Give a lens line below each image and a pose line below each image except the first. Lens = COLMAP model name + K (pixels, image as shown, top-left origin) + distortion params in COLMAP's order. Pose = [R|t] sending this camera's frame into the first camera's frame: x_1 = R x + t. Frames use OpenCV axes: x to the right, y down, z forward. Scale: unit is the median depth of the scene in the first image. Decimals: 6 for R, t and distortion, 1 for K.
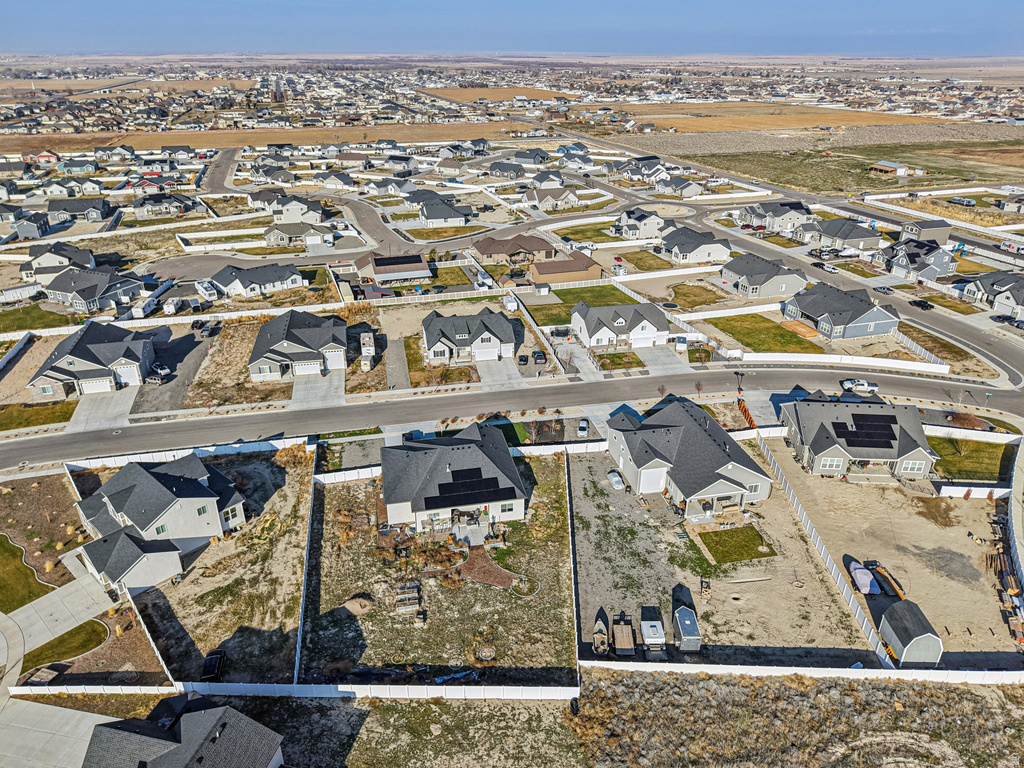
lens RADIAL K [[683.9, 0, 513.7], [0, 683.9, 400.9], [0, 0, 1]] dist [0.045717, -0.054074]
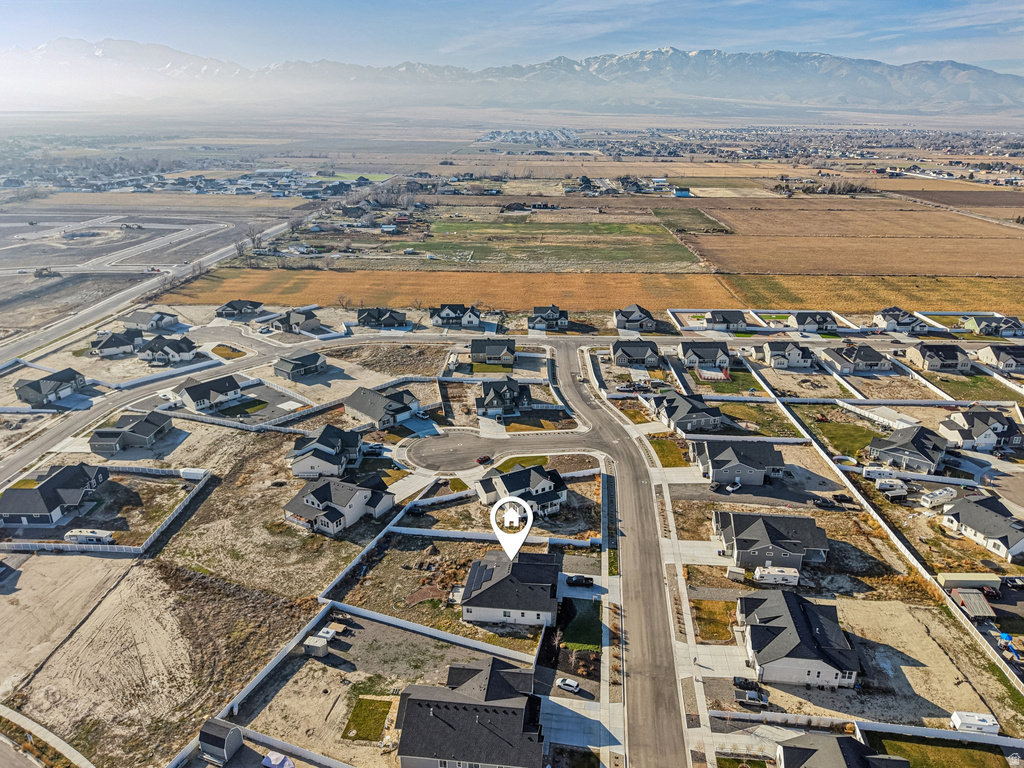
lens RADIAL K [[709.5, 0, 512.0], [0, 709.5, 384.0], [0, 0, 1]] dist [0.020895, -0.019207]
pose [[-0.329341, 0.328999, -0.885039, 0.743411], [-0.426803, 0.784235, 0.450349, -0.606653], [0.842243, 0.526056, -0.117863, 0.661273]]
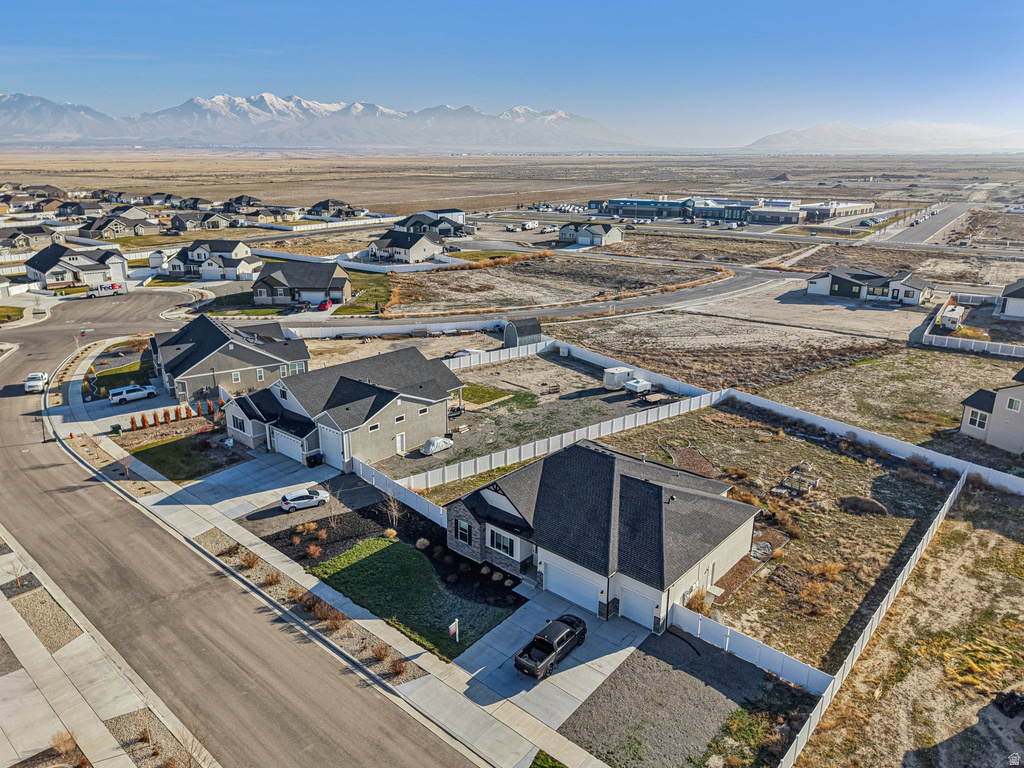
lens RADIAL K [[706.2, 0, 521.4], [0, 706.2, 368.3], [0, 0, 1]] dist [0.042524, -0.040190]
pose [[-0.601555, -0.234283, 0.763704, -0.320569], [0.360976, 0.773128, 0.521507, -0.213090], [-0.712621, 0.589394, -0.380508, 0.831725]]
